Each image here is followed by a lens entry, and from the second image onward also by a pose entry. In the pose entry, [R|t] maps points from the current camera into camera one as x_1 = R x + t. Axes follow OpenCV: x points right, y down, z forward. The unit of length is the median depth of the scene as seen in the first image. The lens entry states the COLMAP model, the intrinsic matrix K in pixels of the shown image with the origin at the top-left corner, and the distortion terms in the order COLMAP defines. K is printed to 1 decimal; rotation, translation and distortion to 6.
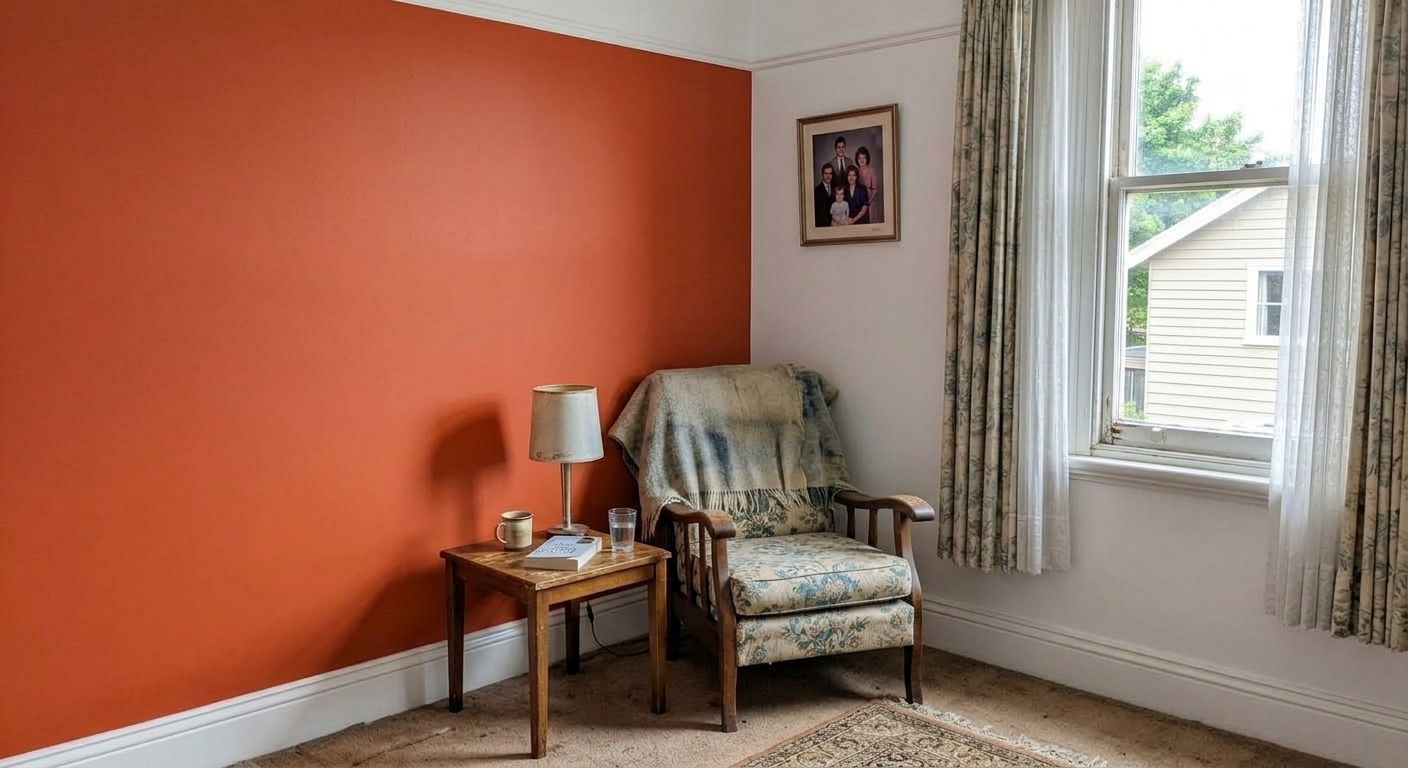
lens RADIAL K [[1057.8, 0, 659.5], [0, 1057.8, 383.1], [0, 0, 1]] dist [-0.037430, -0.003442]
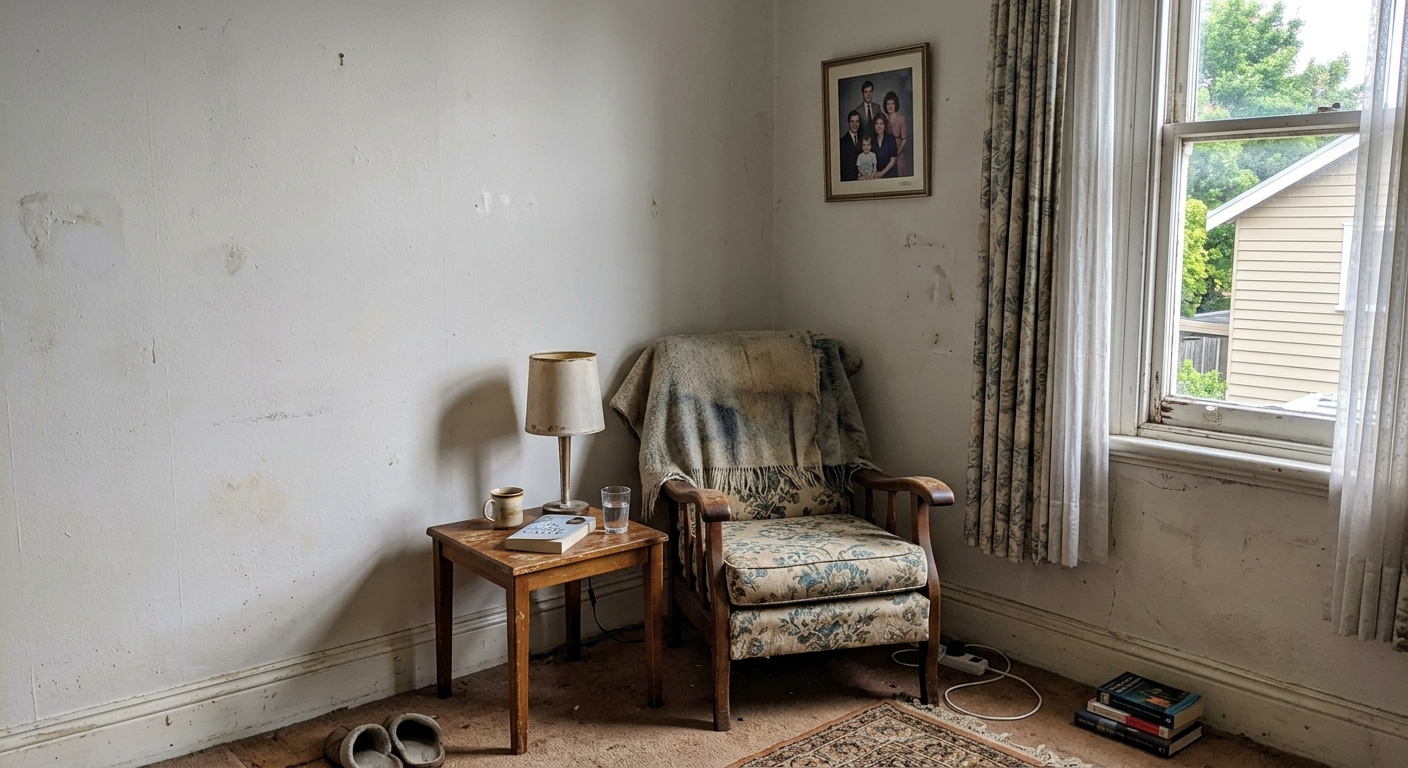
lens RADIAL K [[1061.0, 0, 705.2], [0, 1061.0, 384.2], [0, 0, 1]] dist [-0.001360, -0.045667]
pose [[0.998836, 0.008732, -0.047446, 0.086045], [-0.006920, 0.999245, 0.038229, -0.006945], [0.047744, -0.037857, 0.998142, 0.079080]]
